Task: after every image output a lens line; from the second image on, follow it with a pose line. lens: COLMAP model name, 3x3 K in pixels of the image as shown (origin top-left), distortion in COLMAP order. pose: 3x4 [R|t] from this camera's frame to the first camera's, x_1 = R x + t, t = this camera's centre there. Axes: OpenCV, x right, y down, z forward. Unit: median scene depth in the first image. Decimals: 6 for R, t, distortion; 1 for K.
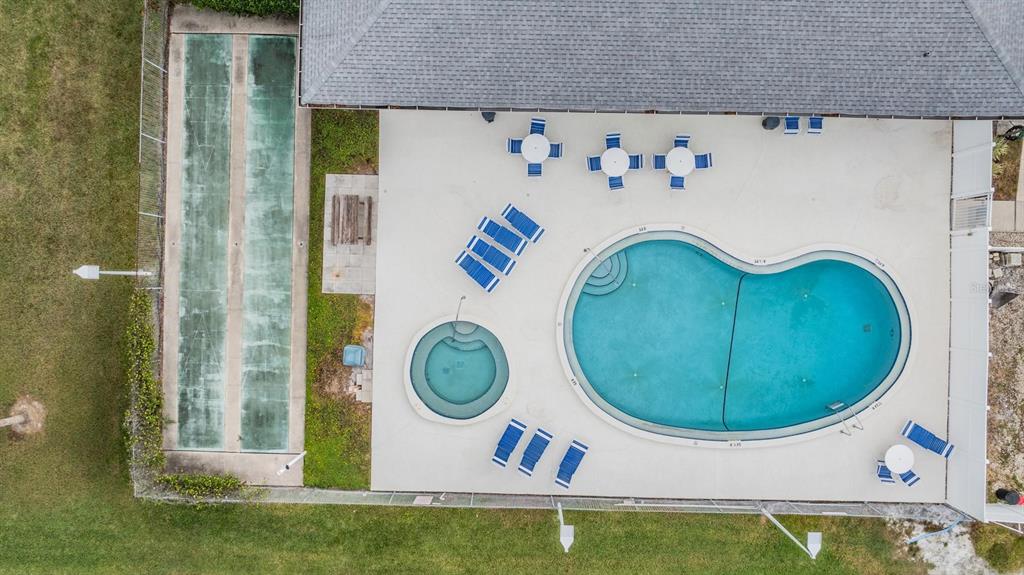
lens RADIAL K [[727.9, 0, 512.0], [0, 727.9, 287.5], [0, 0, 1]] dist [-0.011202, 0.000045]
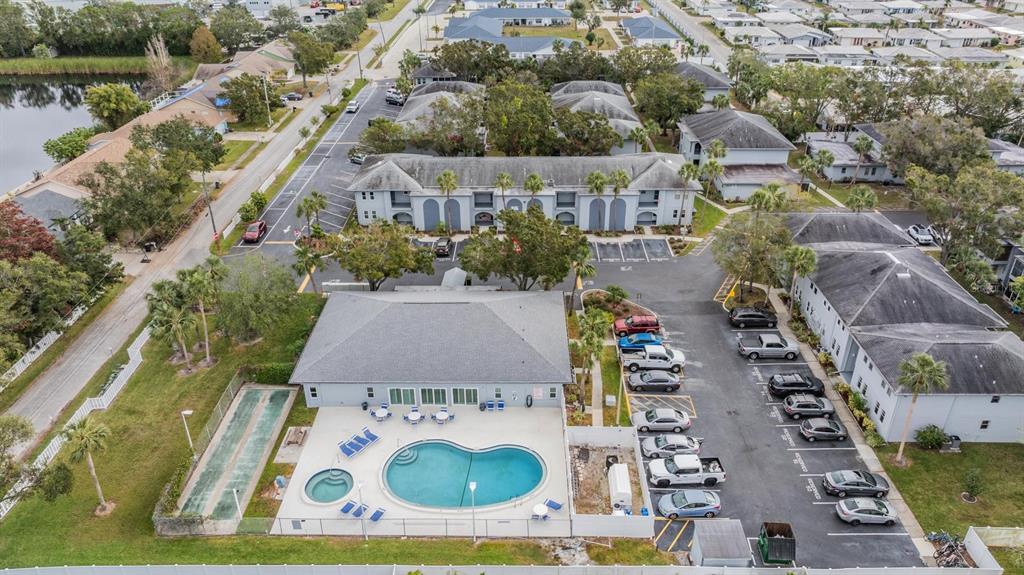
lens RADIAL K [[727.9, 0, 512.0], [0, 727.9, 287.5], [0, 0, 1]] dist [-0.011202, 0.000045]
pose [[0.999973, -0.002163, 0.007009, 0.431452], [0.007170, 0.489642, -0.871894, 1.637601], [-0.001546, 0.871921, 0.489644, -0.501116]]
